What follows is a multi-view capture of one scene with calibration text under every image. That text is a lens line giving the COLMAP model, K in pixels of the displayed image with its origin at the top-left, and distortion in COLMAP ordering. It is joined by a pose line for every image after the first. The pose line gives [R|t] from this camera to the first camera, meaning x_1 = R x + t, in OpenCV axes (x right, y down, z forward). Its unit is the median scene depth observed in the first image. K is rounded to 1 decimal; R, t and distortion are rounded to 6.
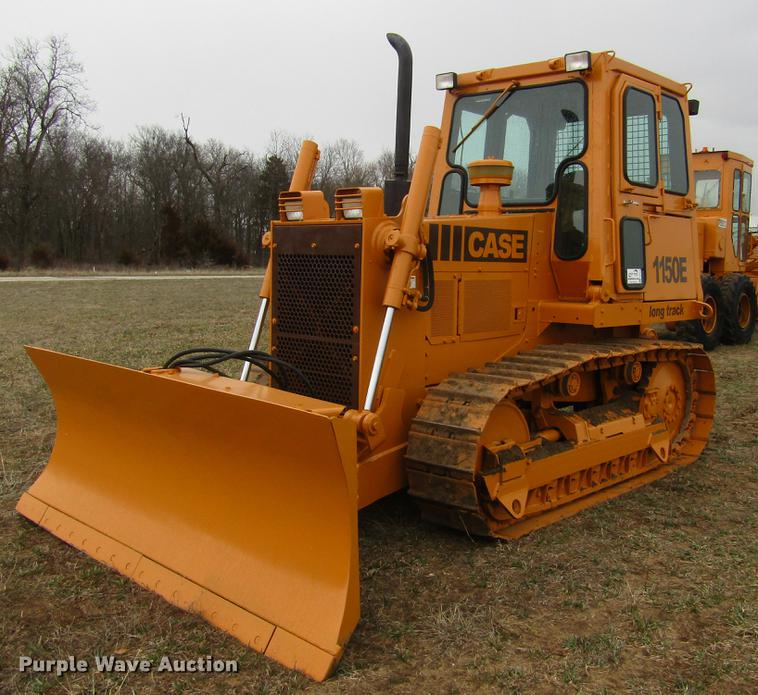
lens RADIAL K [[849.5, 0, 424.9], [0, 849.5, 339.5], [0, 0, 1]] dist [0.000478, -0.019087]
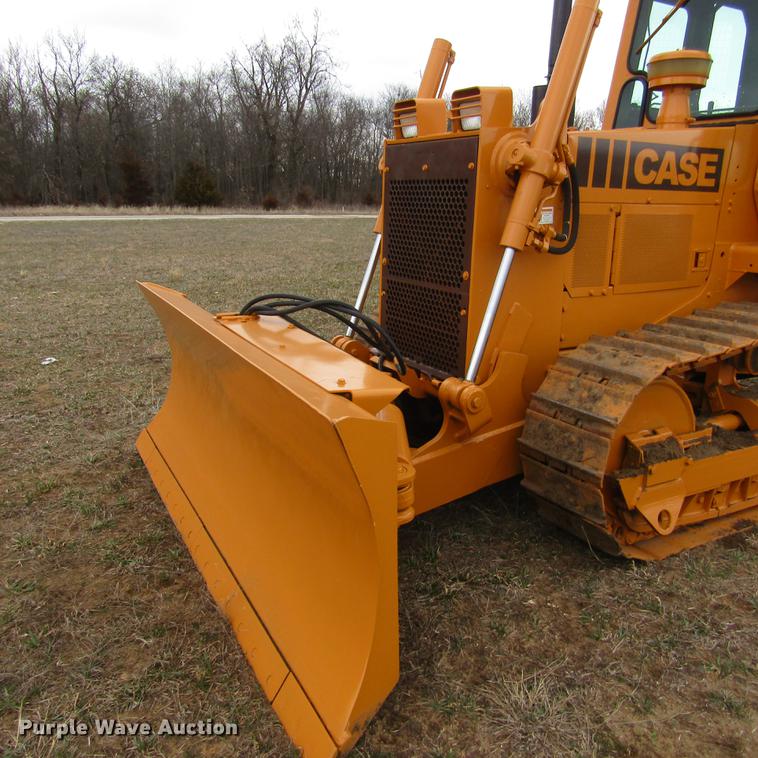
lens RADIAL K [[720.4, 0, 379.0], [0, 720.4, 379.0], [0, 0, 1]] dist [-0.008506, 0.002915]
pose [[0.944294, 0.079447, -0.319369, 0.062120], [-0.031584, 0.987822, 0.152348, -0.016125], [0.327583, -0.133775, 0.935304, 0.330844]]
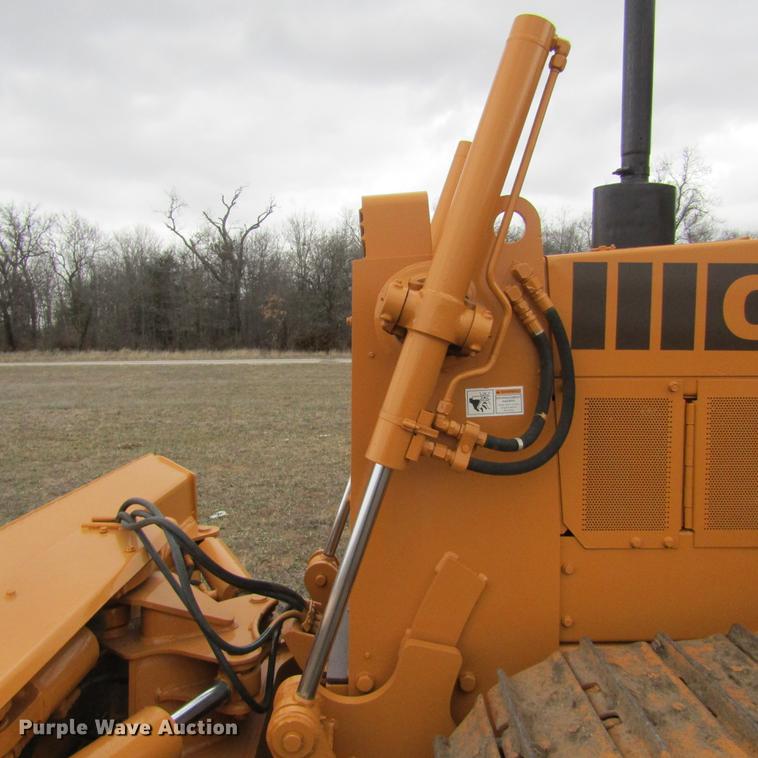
lens RADIAL K [[720.4, 0, 379.0], [0, 720.4, 379.0], [0, 0, 1]] dist [-0.008506, 0.002915]
pose [[0.662238, 0.028688, -0.748745, 0.220337], [-0.060060, 0.998084, -0.014879, -0.071203], [0.746883, 0.054823, 0.662692, 0.730691]]
